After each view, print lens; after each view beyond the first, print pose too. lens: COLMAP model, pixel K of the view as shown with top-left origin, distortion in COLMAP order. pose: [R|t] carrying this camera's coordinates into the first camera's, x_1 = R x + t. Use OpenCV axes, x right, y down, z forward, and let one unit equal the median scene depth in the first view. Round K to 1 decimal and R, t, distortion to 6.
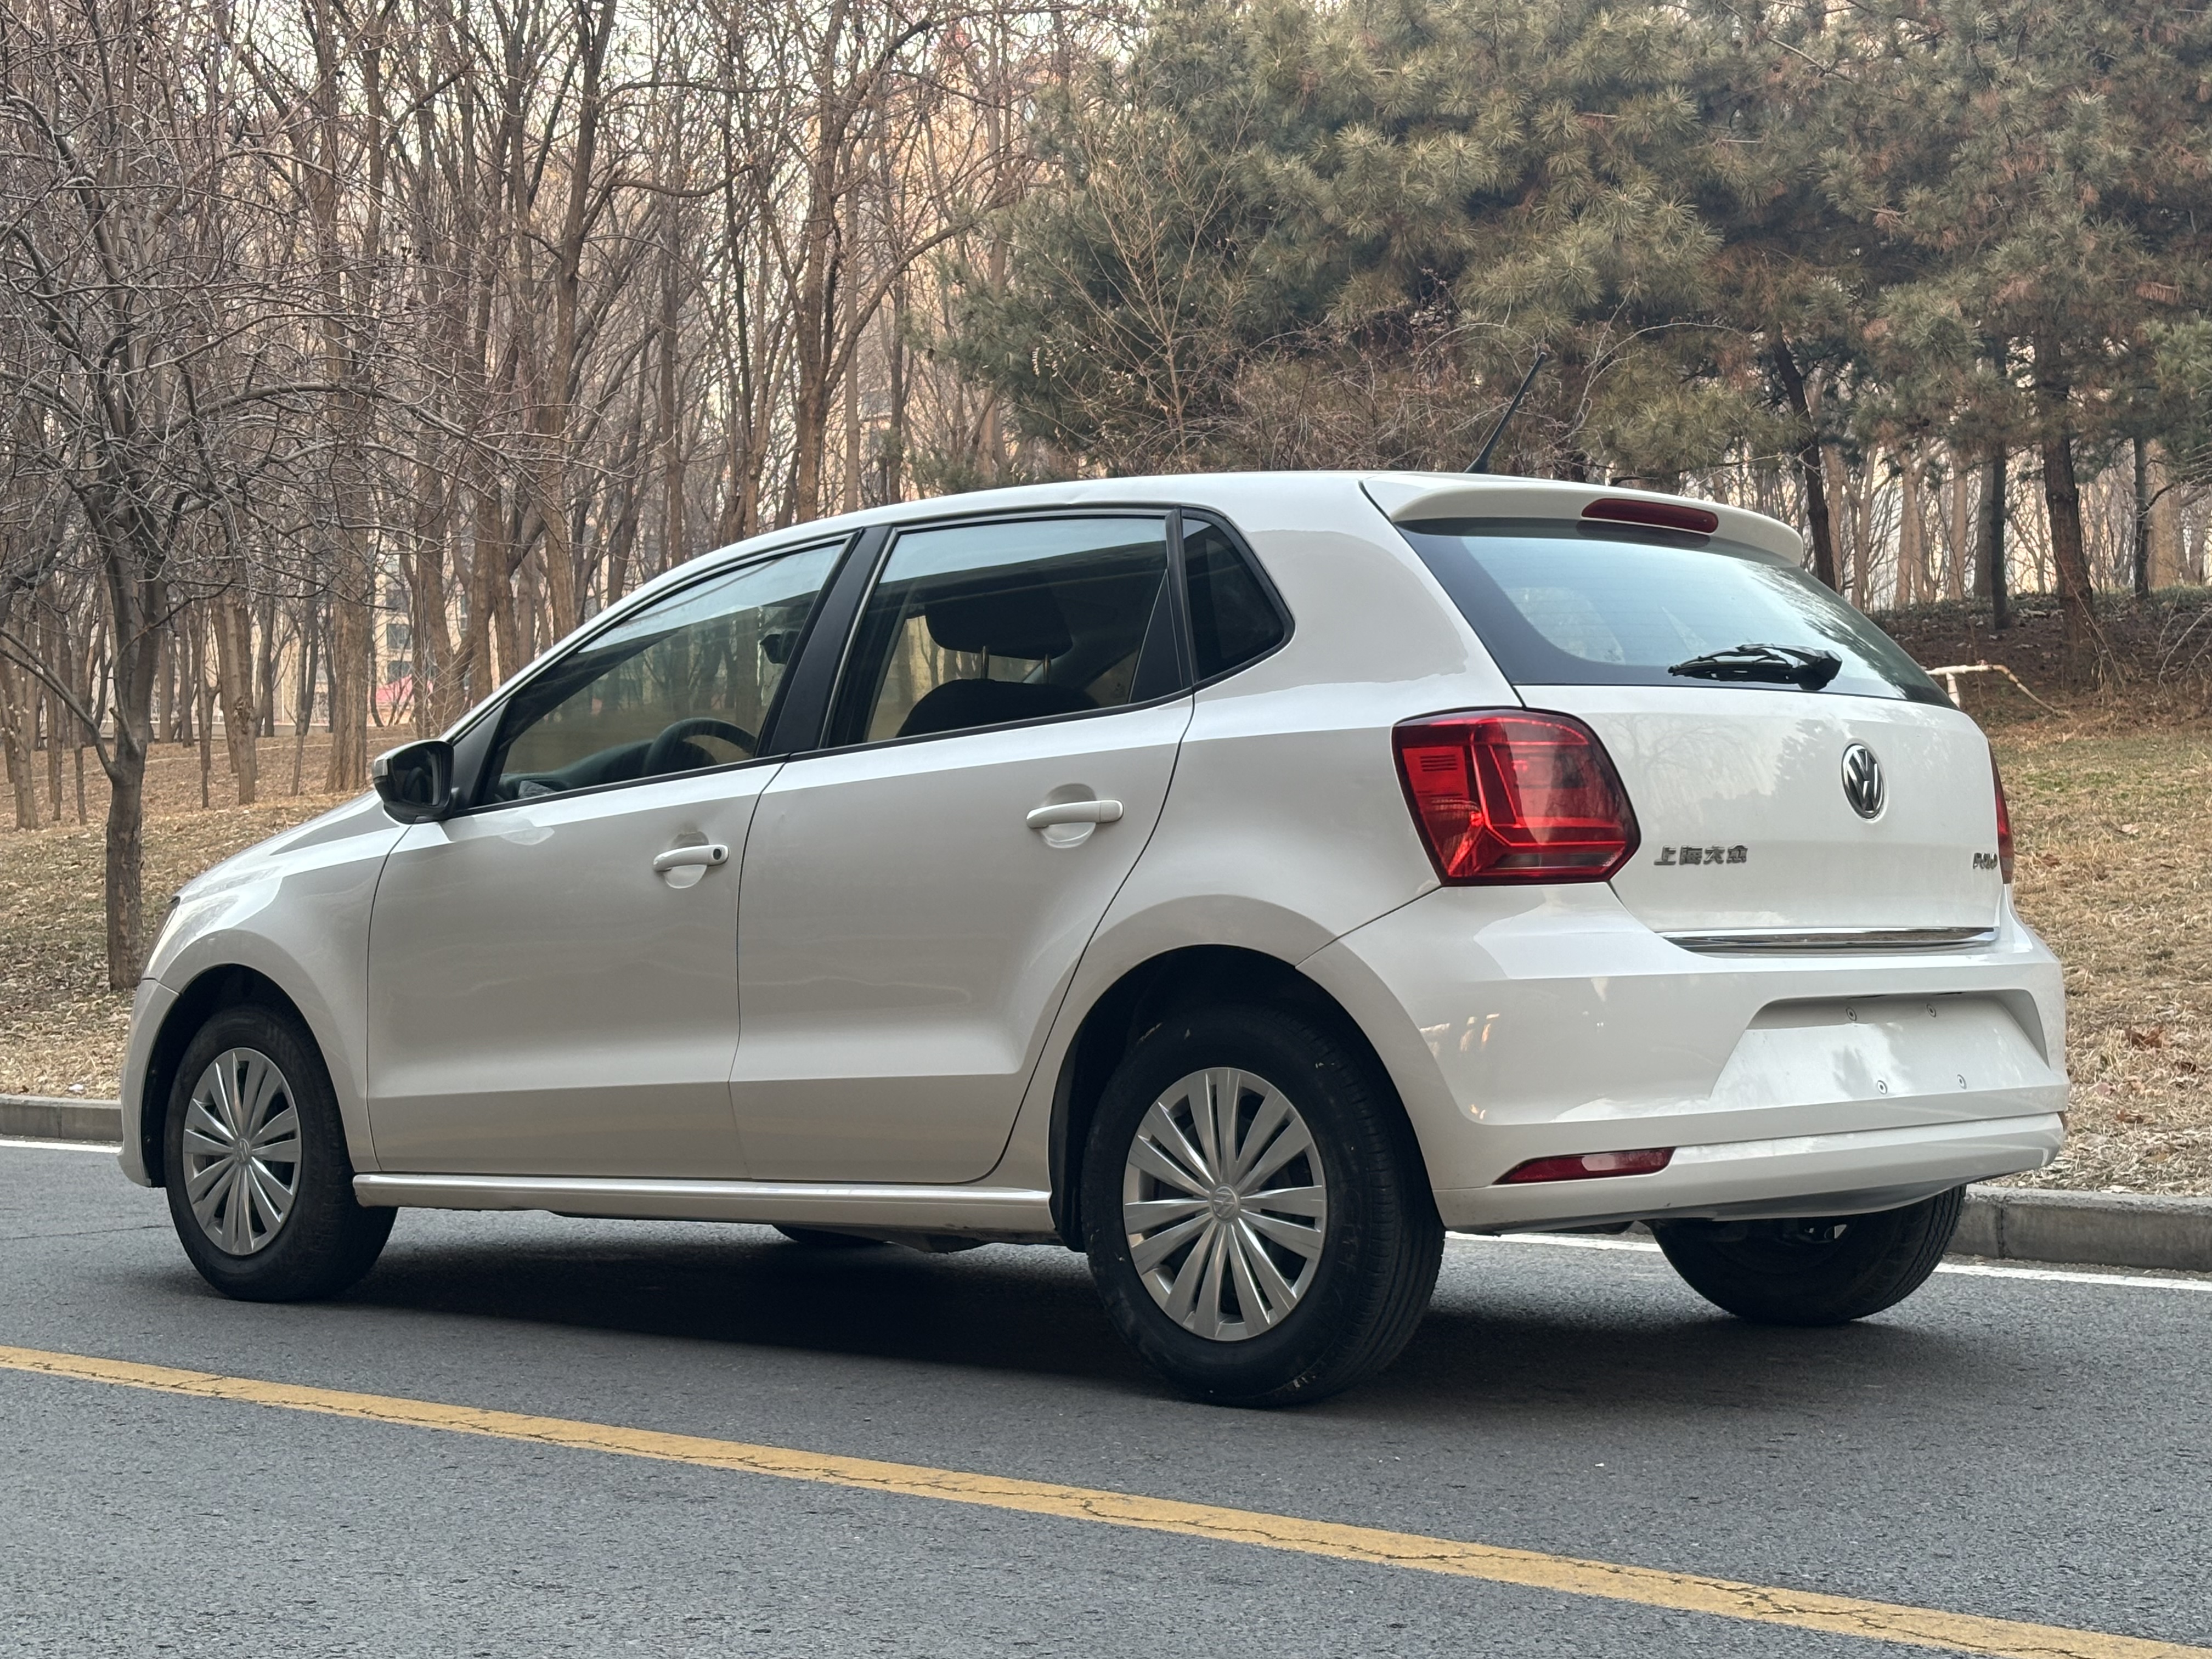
lens RADIAL K [[3581.1, 0, 1108.7], [0, 3581.1, 831.6], [0, 0, 1]] dist [0.023066, 0.000000]
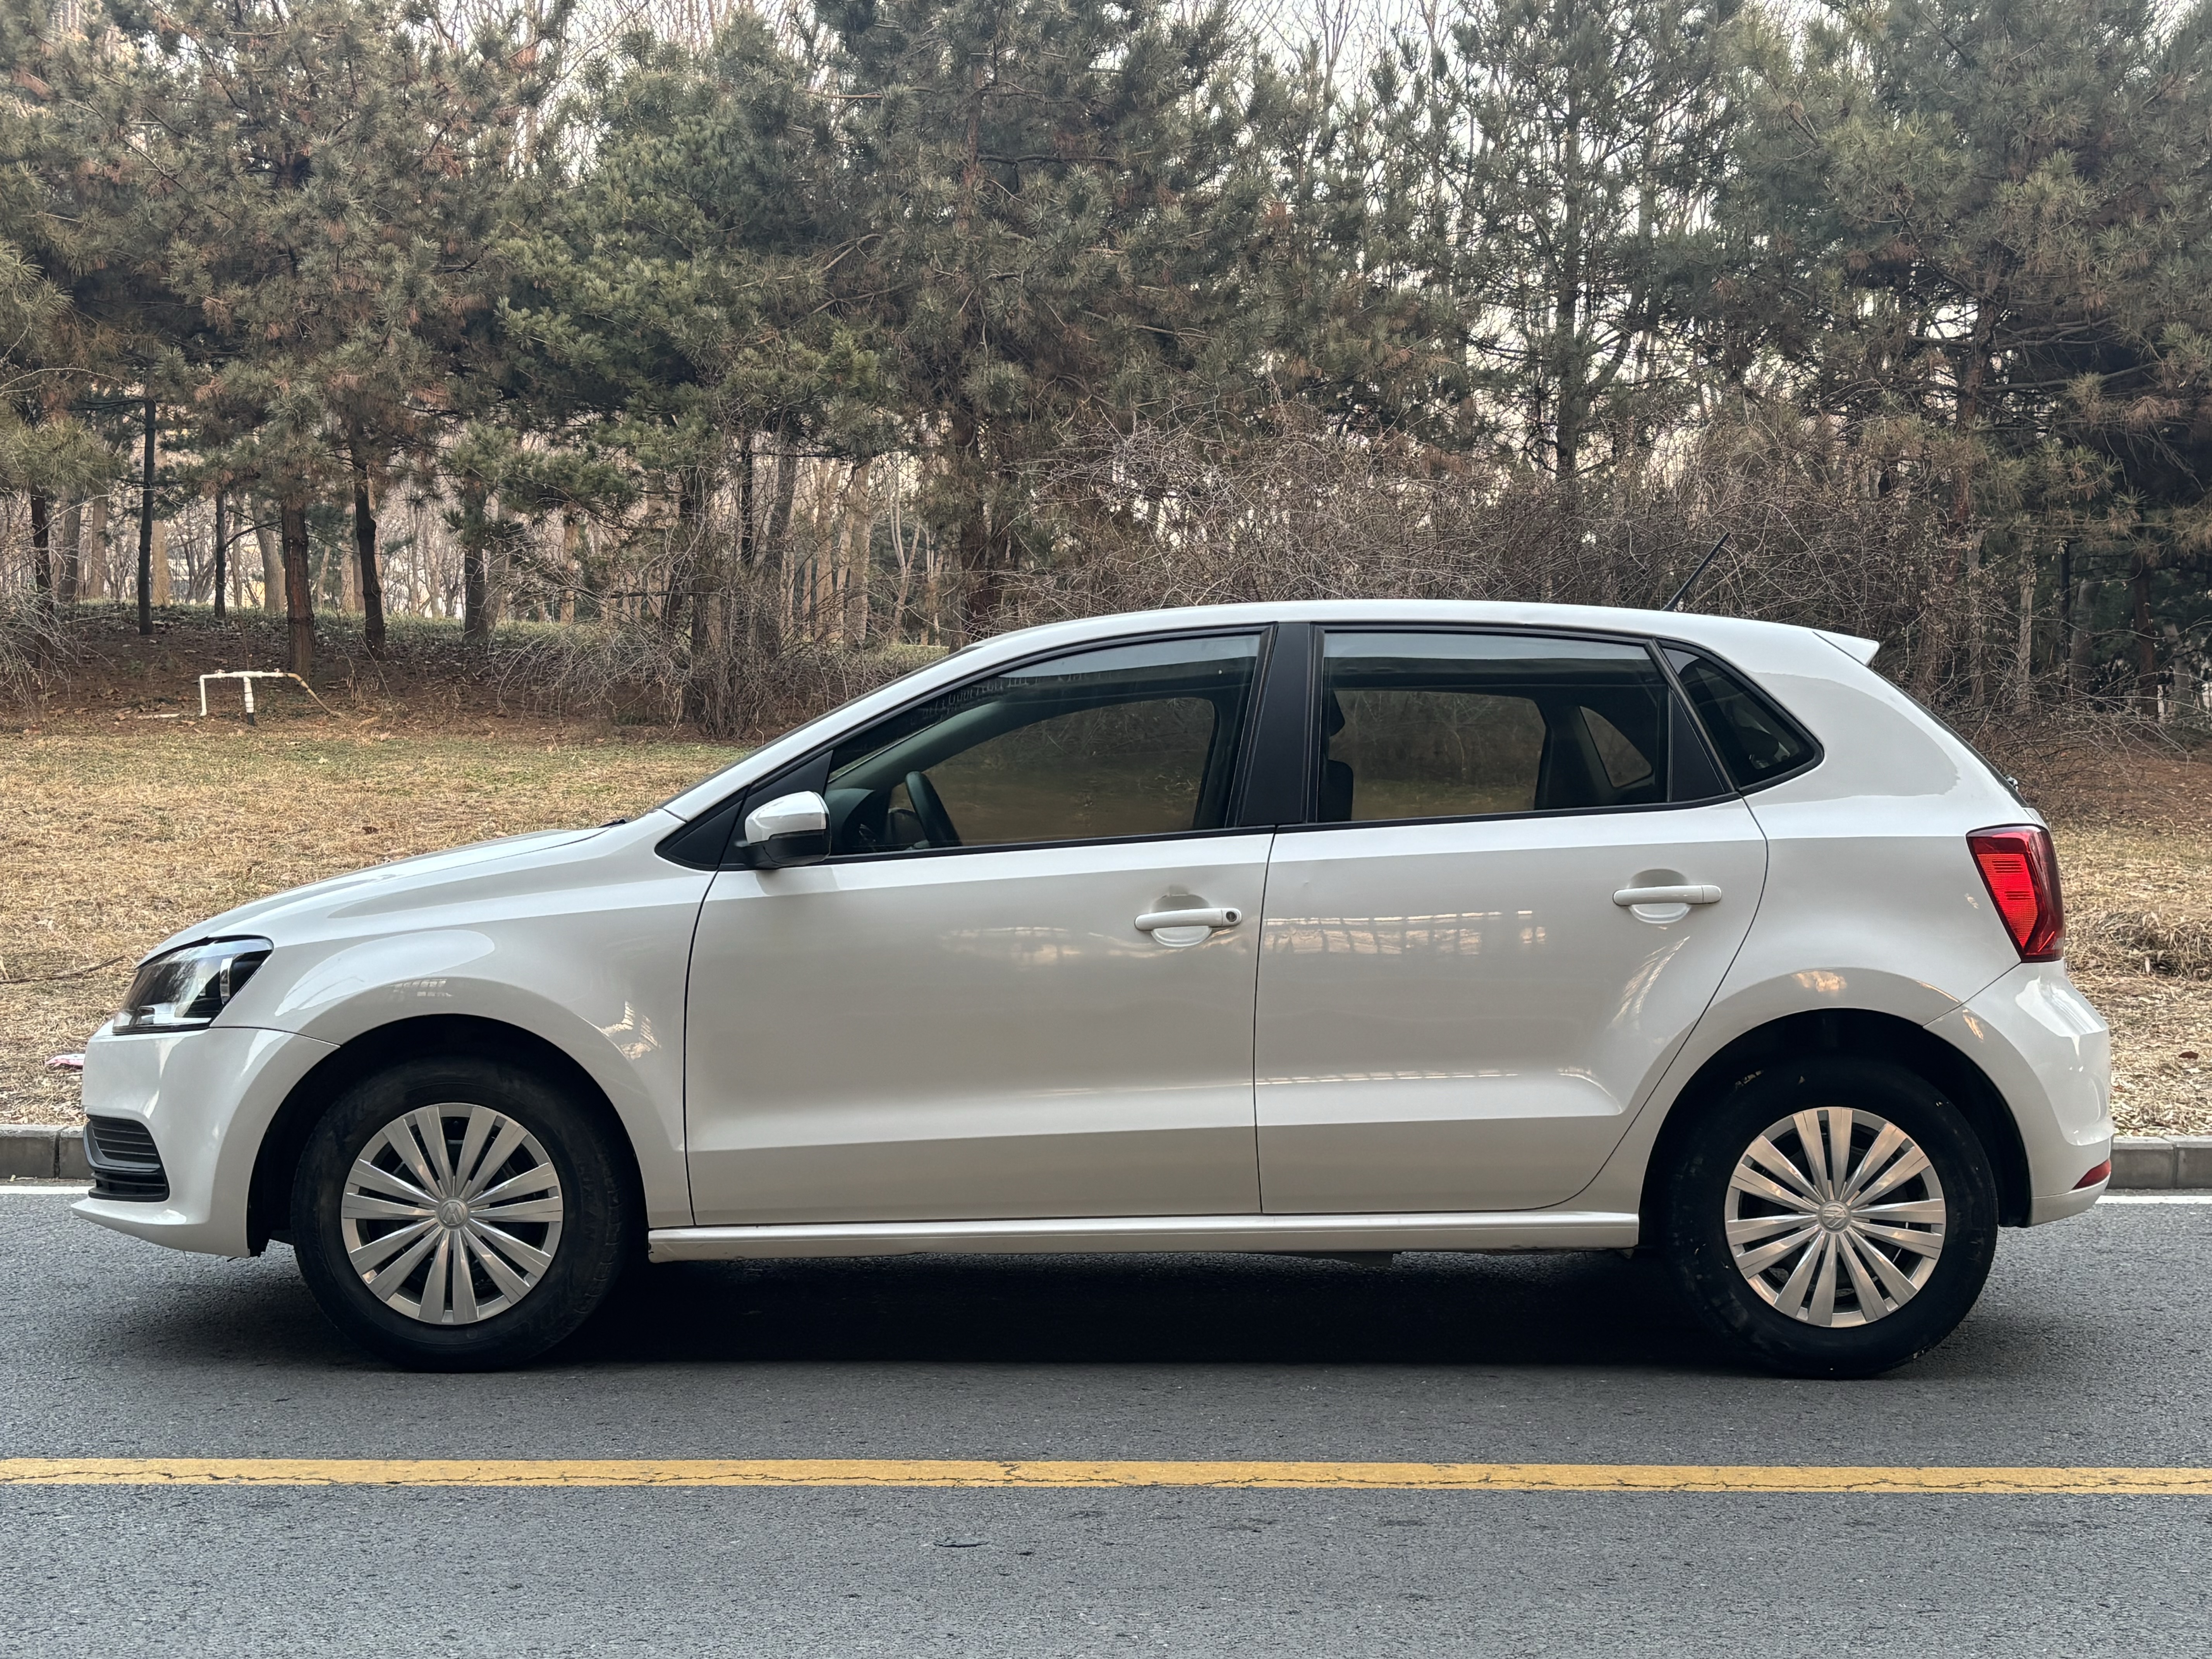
lens RADIAL K [[2668.5, 0, 1100.6], [0, 2668.5, 817.8], [0, 0, 1]] dist [0.042217, 0.000000]
pose [[0.738164, 0.021931, 0.674264, -0.708089], [-0.031292, 0.999509, 0.001749, -0.024947], [-0.673895, -0.022390, 0.738488, 0.445359]]
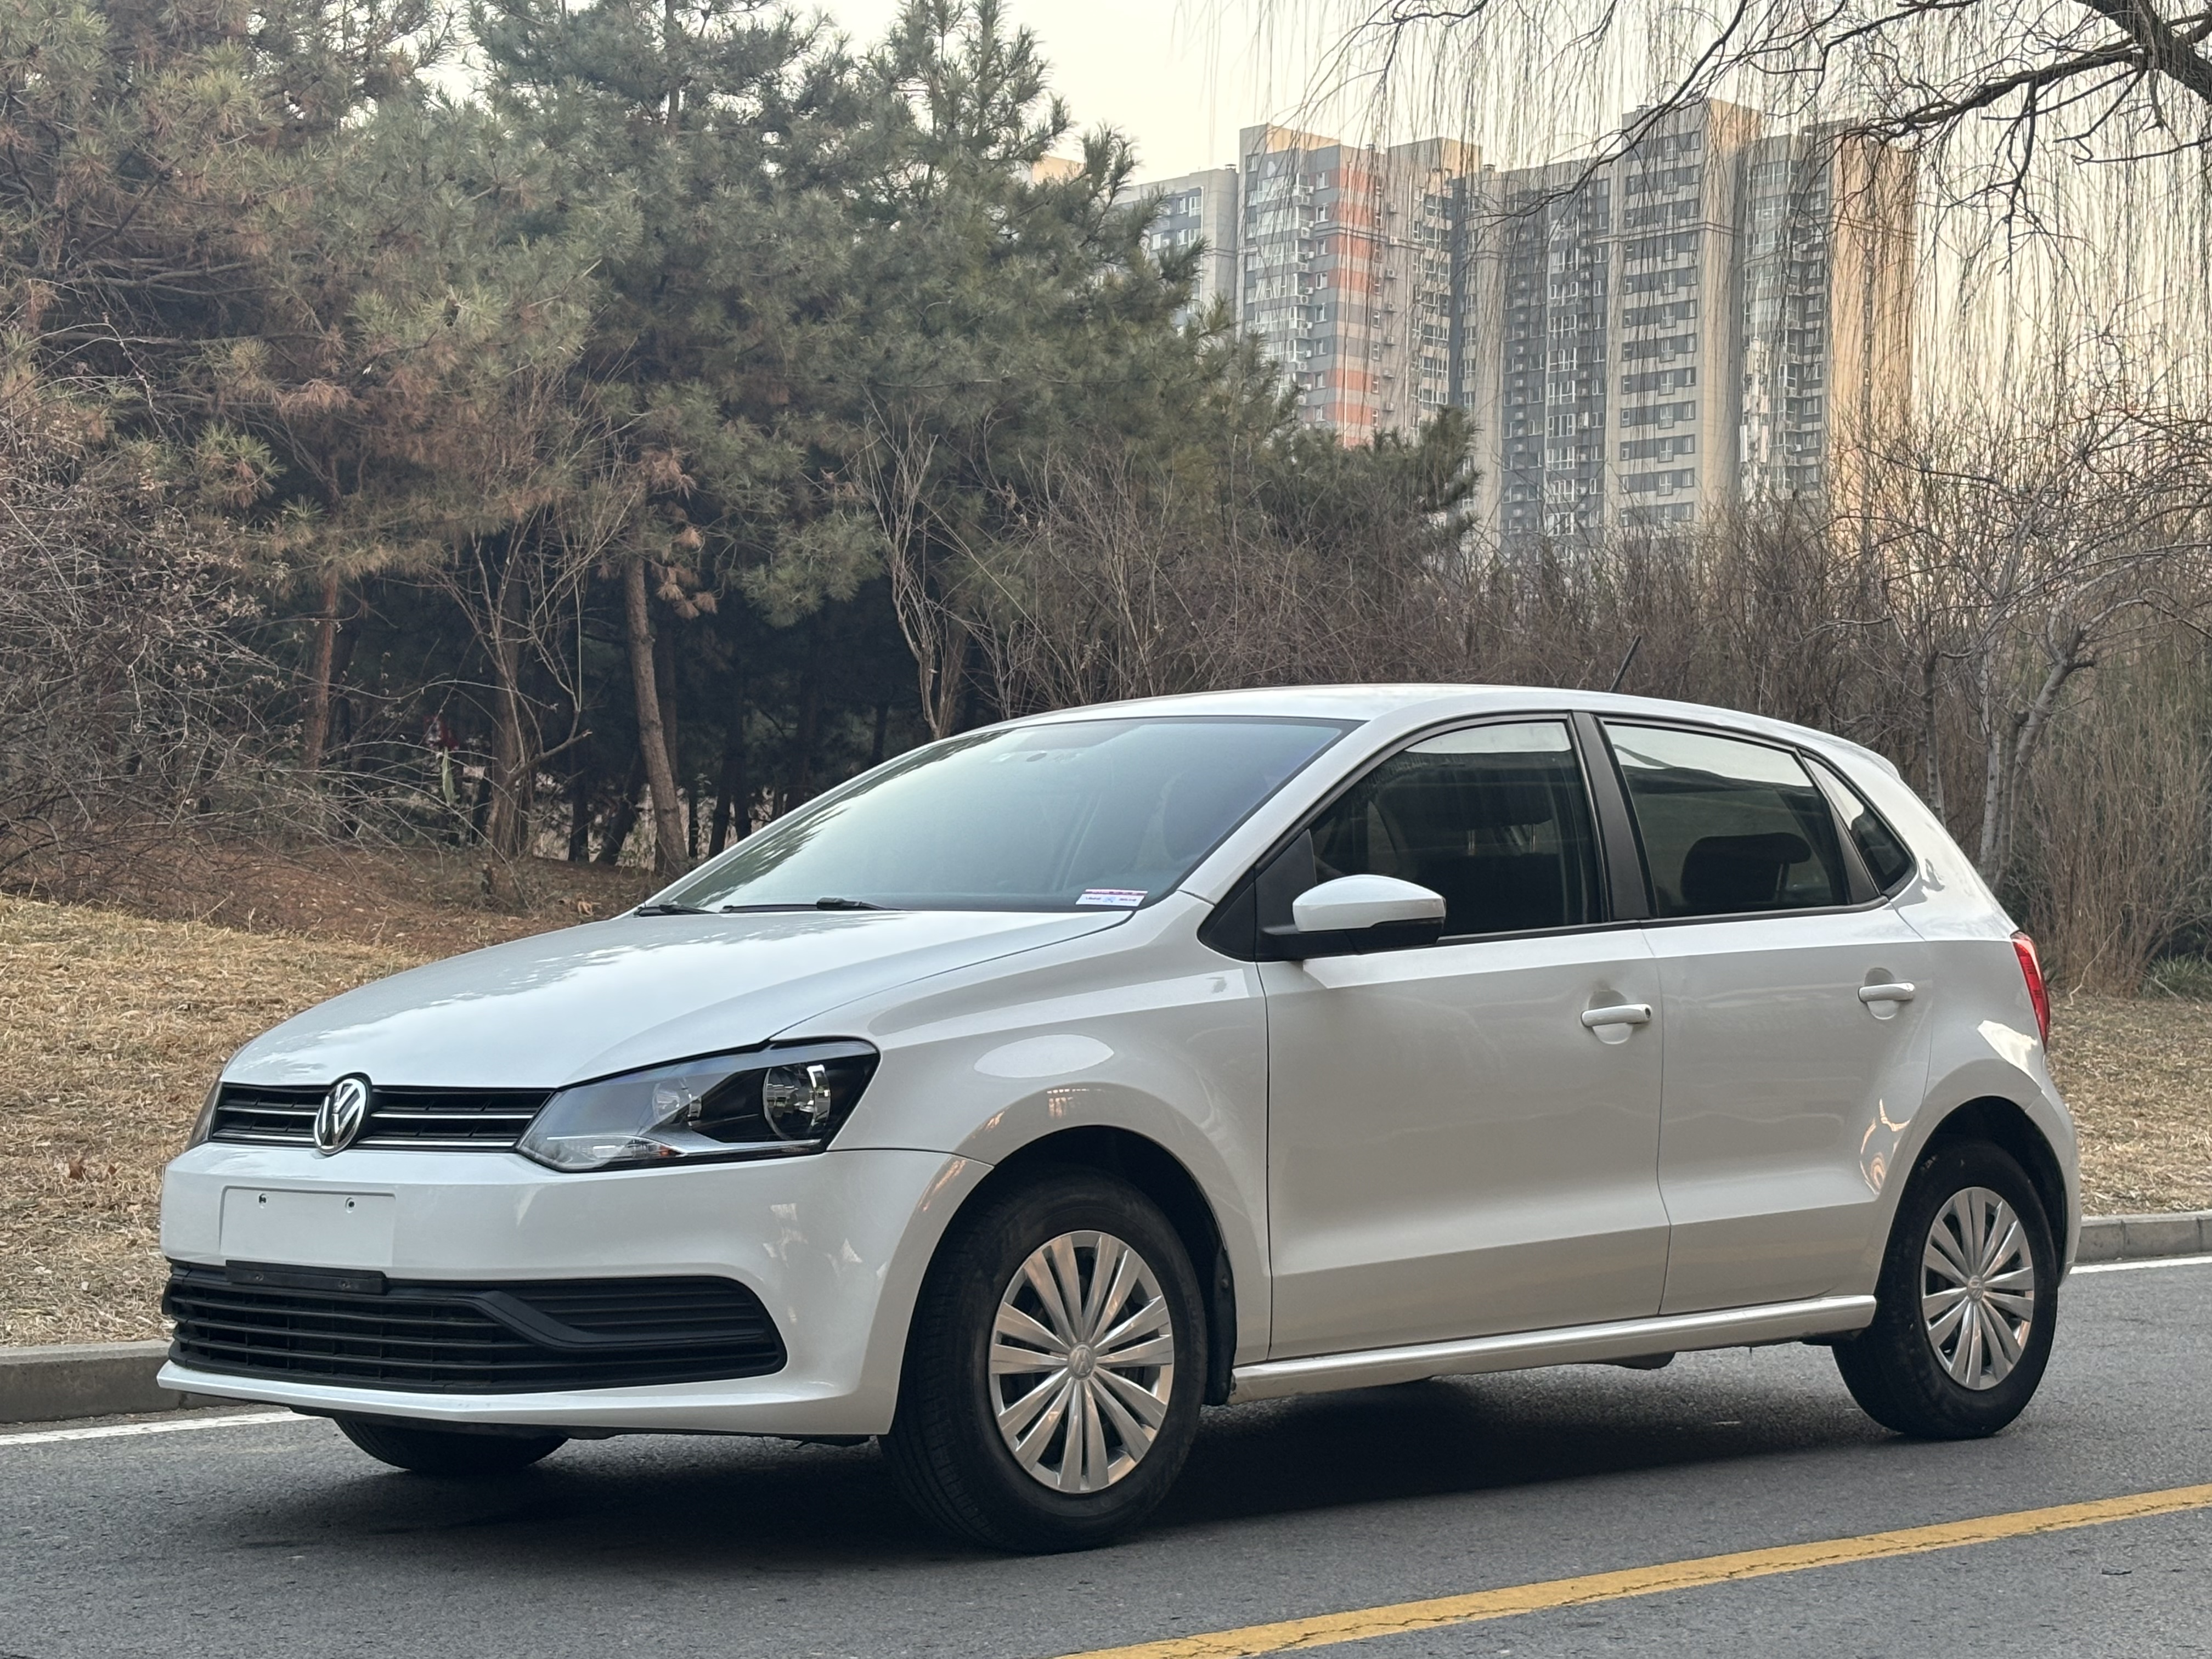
lens RADIAL K [[4063.3, 0, 1107.8], [0, 4063.3, 832.6], [0, 0, 1]] dist [0.025997, 0.000000]
pose [[0.037235, 0.052479, 0.997928, -1.377731], [-0.039048, 0.997934, -0.051023, 0.021296], [-0.998543, -0.037067, 0.039207, 1.154742]]
